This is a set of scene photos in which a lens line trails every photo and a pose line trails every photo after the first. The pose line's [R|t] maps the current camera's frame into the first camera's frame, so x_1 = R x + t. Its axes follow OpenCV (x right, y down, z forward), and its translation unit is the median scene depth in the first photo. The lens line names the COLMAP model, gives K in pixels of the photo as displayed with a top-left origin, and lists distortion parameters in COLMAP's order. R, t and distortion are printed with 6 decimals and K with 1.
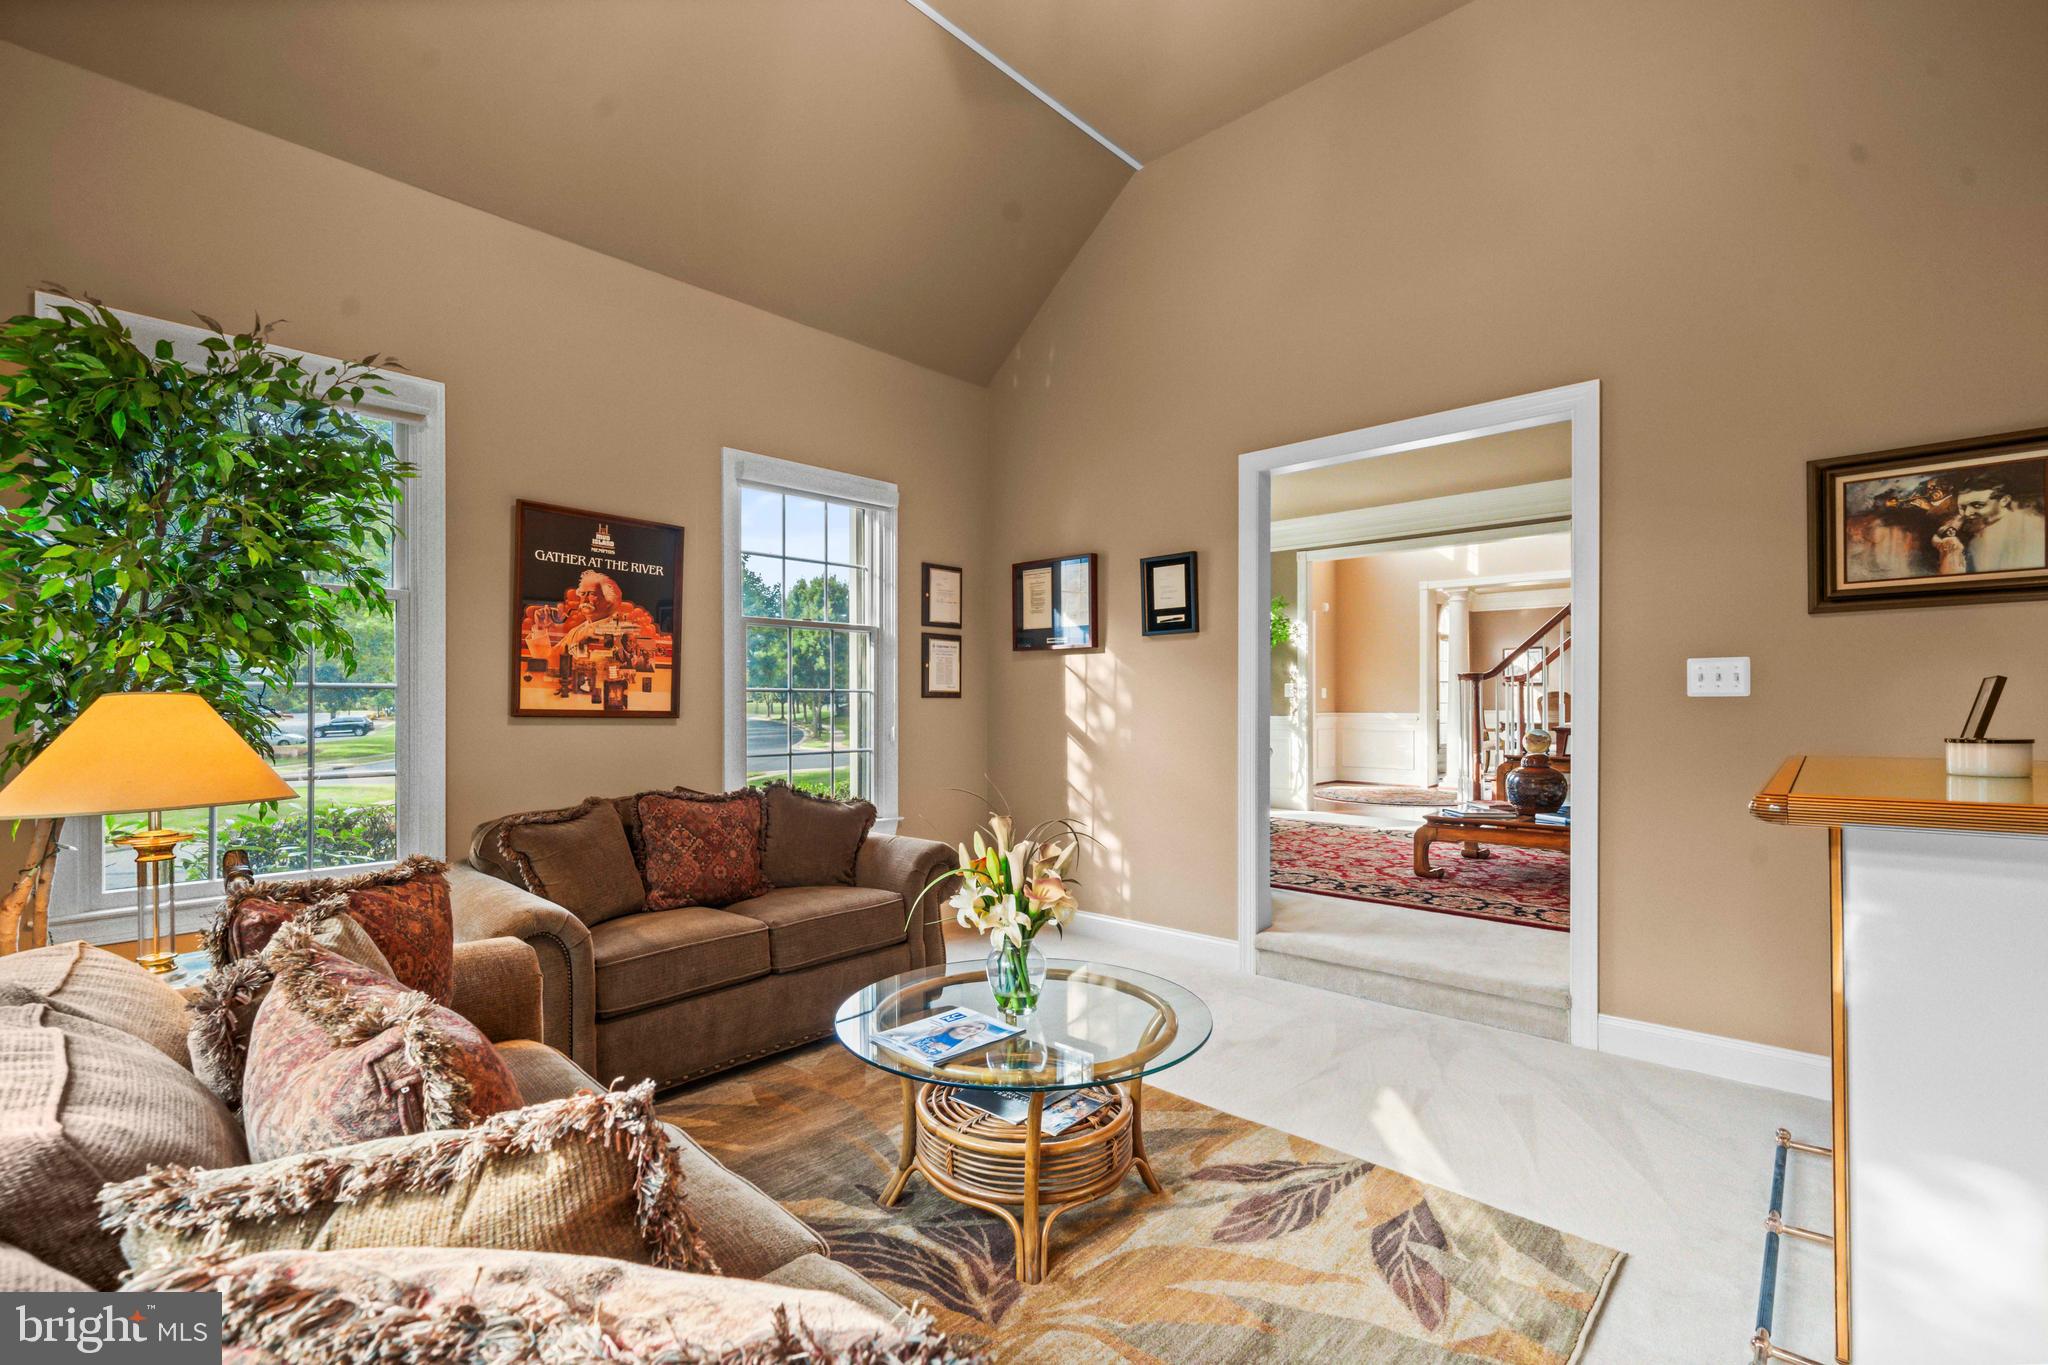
lens RADIAL K [[926.0, 0, 1024.0], [0, 926.0, 682.5], [0, 0, 1]] dist [0.001819, 0.000338]
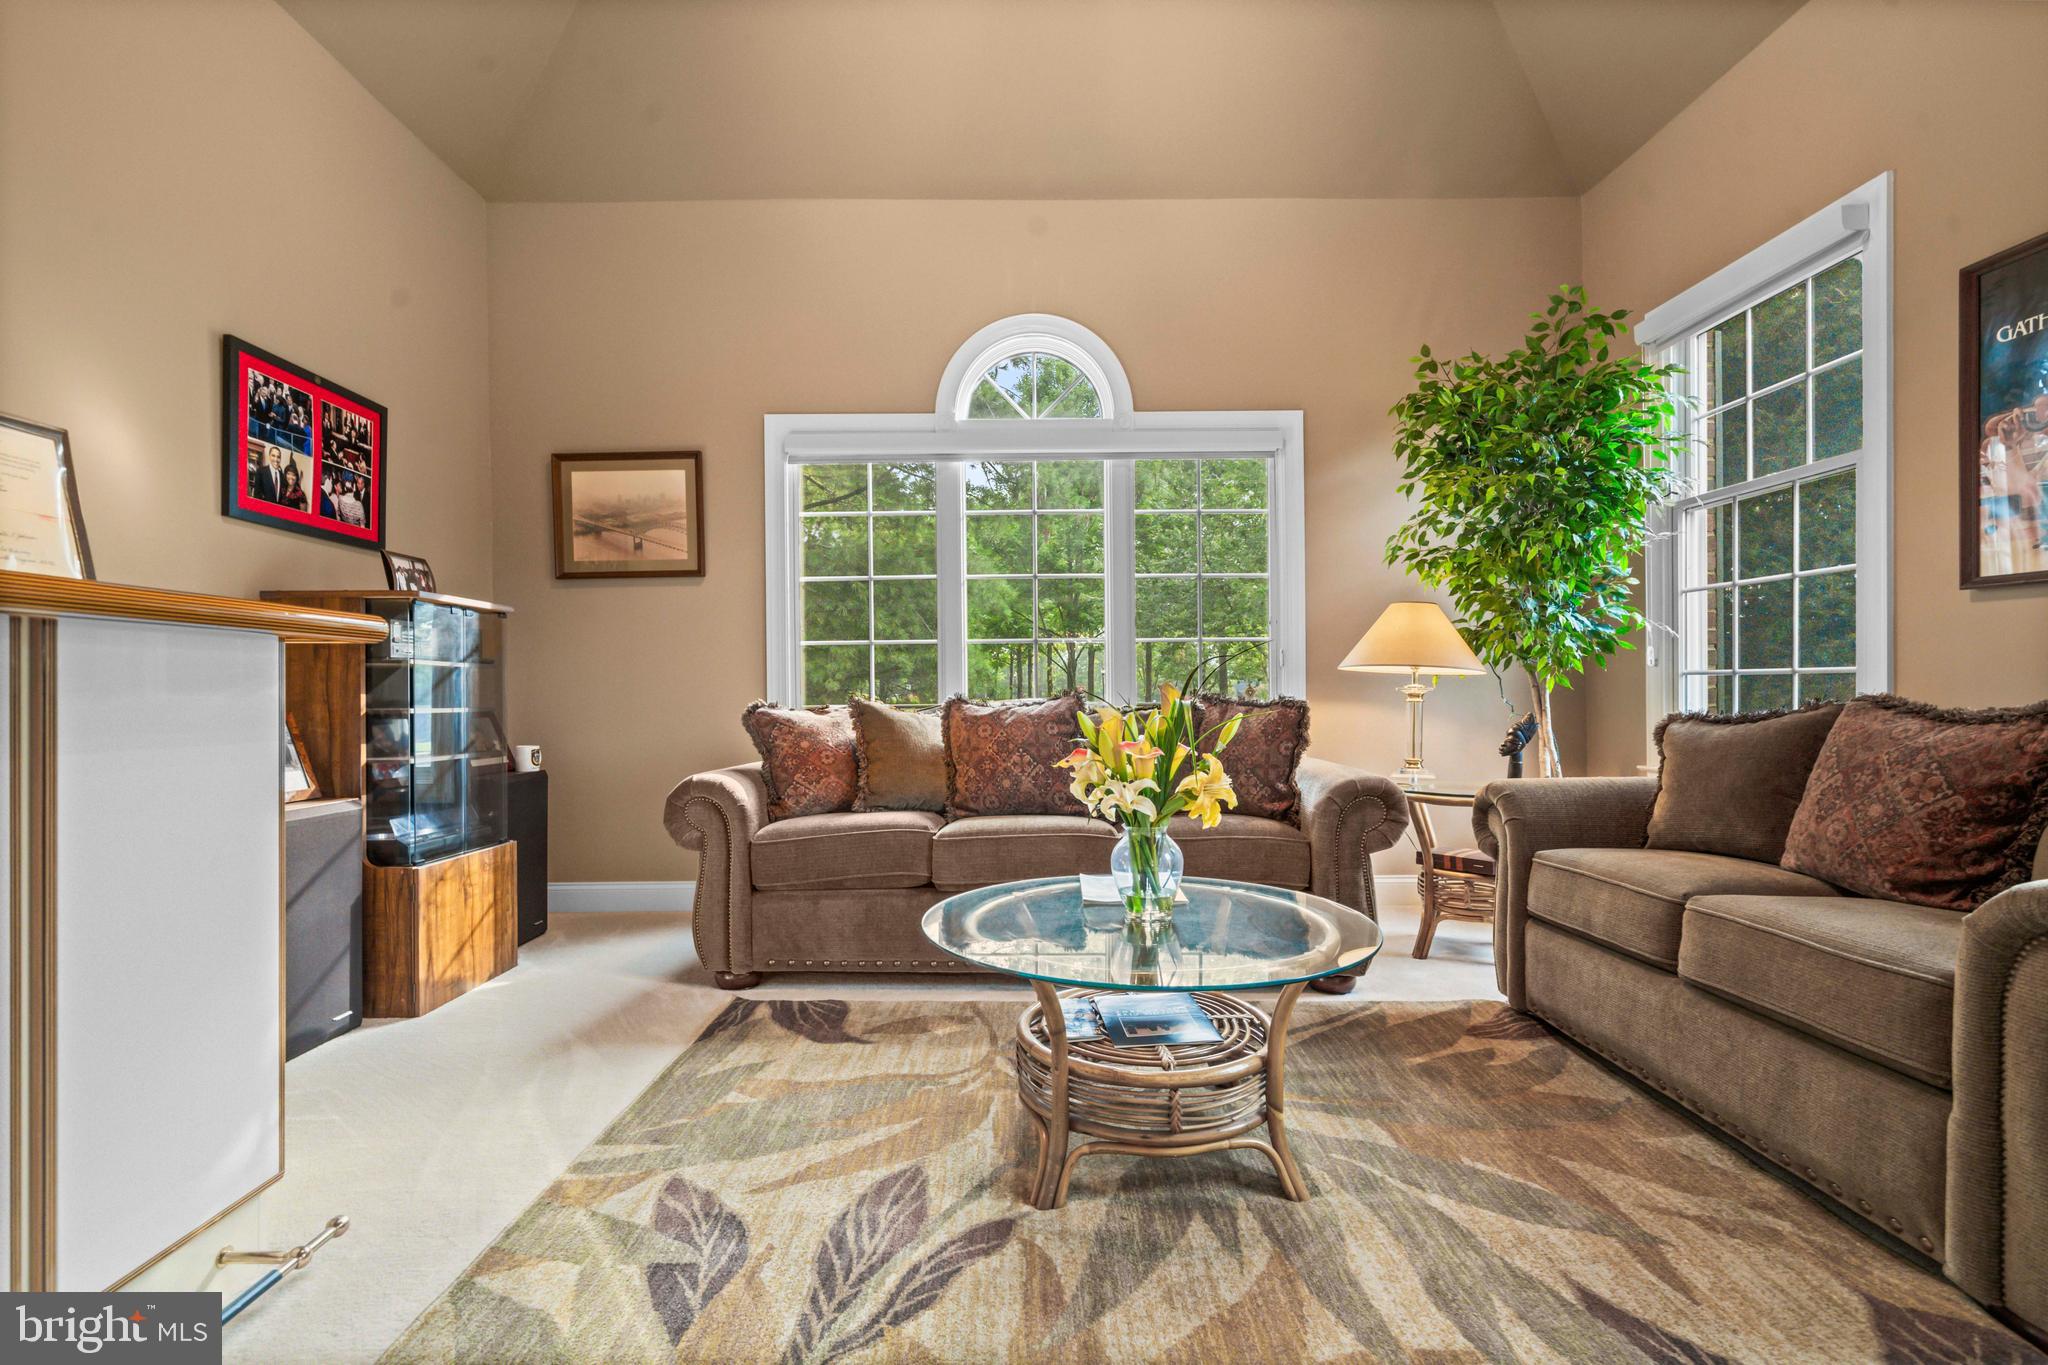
lens RADIAL K [[935.0, 0, 1024.0], [0, 935.0, 682.5], [0, 0, 1]] dist [0.000217, 0.000047]
pose [[-0.743680, 0.007515, -0.668494, 0.687544], [0.020819, 0.999712, -0.011923, 0.159069], [0.668212, -0.022784, -0.743622, 1.665426]]
